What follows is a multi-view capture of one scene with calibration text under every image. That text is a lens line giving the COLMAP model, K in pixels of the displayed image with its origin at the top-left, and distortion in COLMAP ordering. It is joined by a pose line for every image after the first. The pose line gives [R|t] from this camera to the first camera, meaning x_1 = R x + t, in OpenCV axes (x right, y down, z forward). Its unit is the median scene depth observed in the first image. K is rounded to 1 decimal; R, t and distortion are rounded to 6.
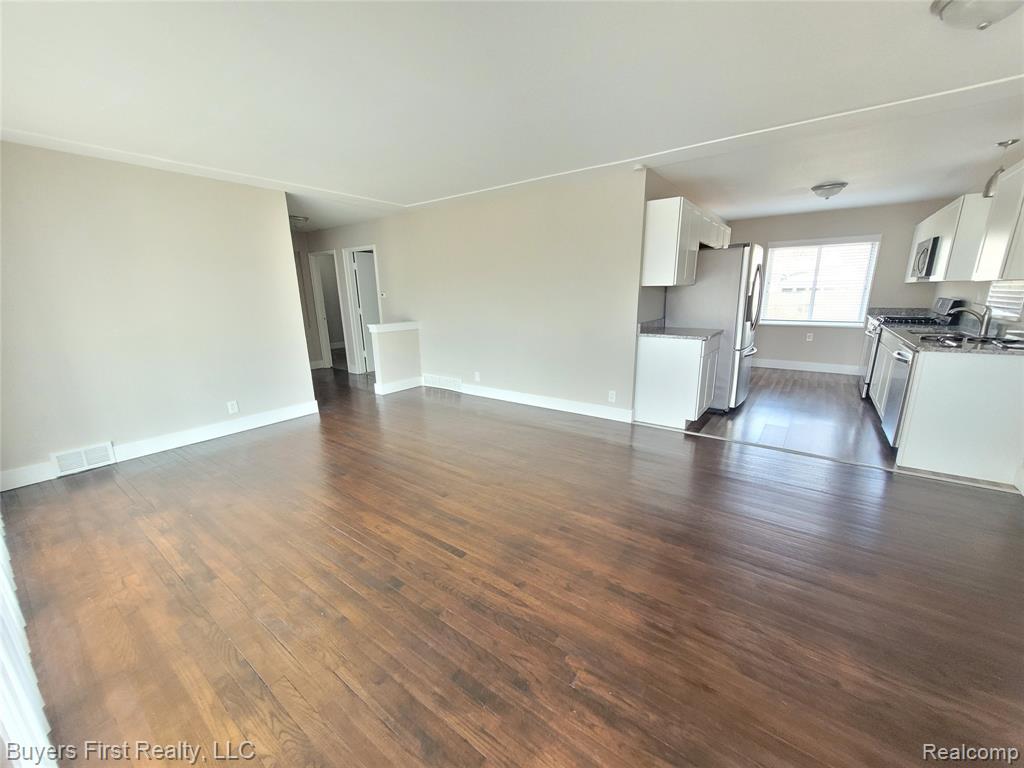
lens RADIAL K [[404.9, 0, 519.6], [0, 404.9, 390.4], [0, 0, 1]] dist [0.002778, 0.000301]
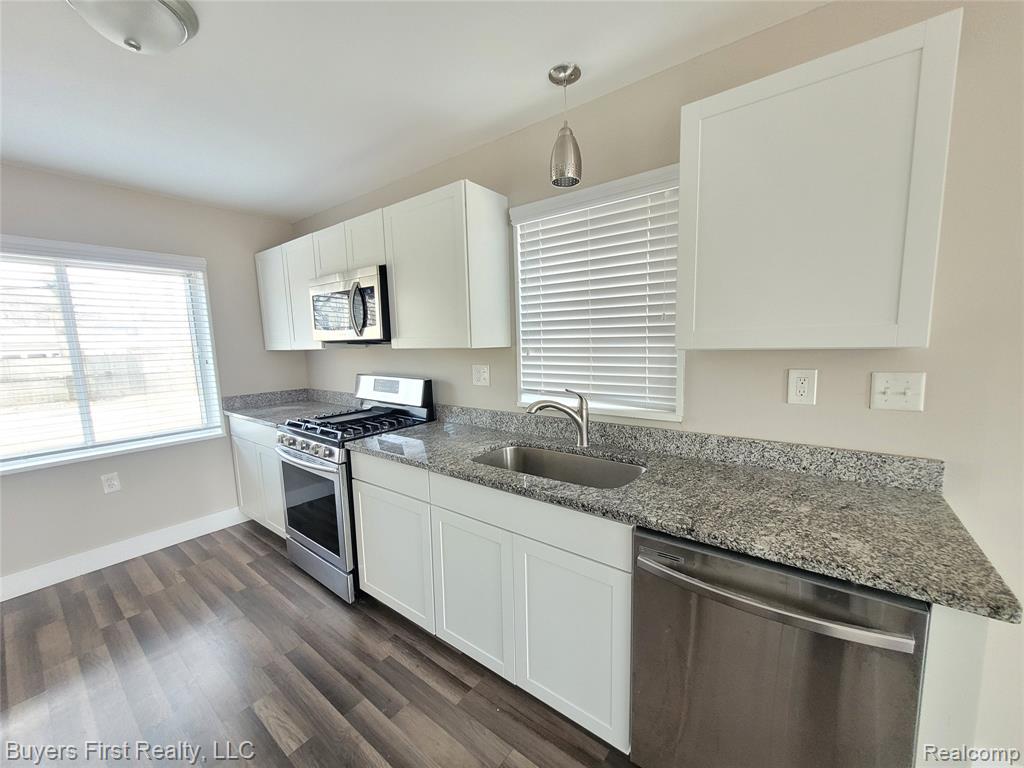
lens RADIAL K [[404.9, 0, 522.7], [0, 404.9, 390.6], [0, 0, 1]] dist [0.002778, 0.000301]
pose [[0.016322, -0.114415, 0.993299, 0.373516], [0.265844, 0.958171, 0.106000, -0.172659], [-0.963878, 0.262332, 0.046056, 0.632299]]
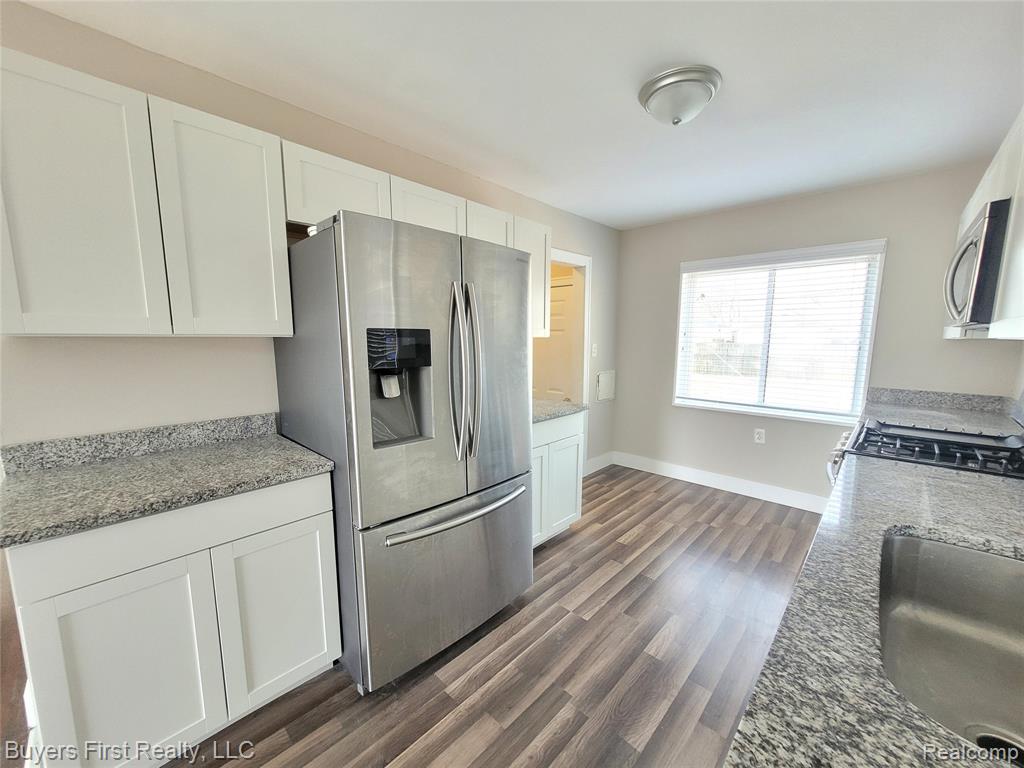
lens RADIAL K [[404.9, 0, 514.6], [0, 404.9, 390.1], [0, 0, 1]] dist [0.002778, 0.000301]
pose [[0.992028, 0.033843, -0.121386, 0.521816], [-0.046676, 0.993430, -0.104486, -0.136162], [0.117053, 0.109319, 0.987091, 0.494194]]
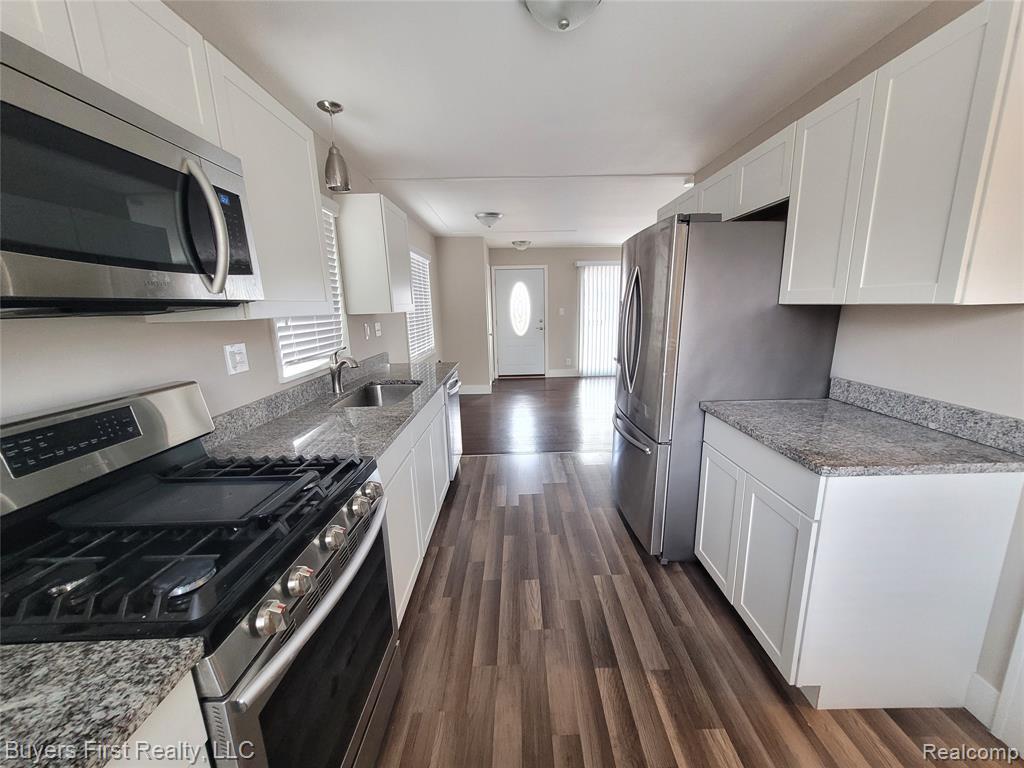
lens RADIAL K [[404.9, 0, 514.8], [0, 404.9, 389.7], [0, 0, 1]] dist [0.002778, 0.000301]
pose [[-0.807804, 0.156393, -0.568326, 0.789218], [-0.108091, 0.908509, 0.403643, -0.274891], [0.579456, 0.387496, -0.716992, 1.022529]]
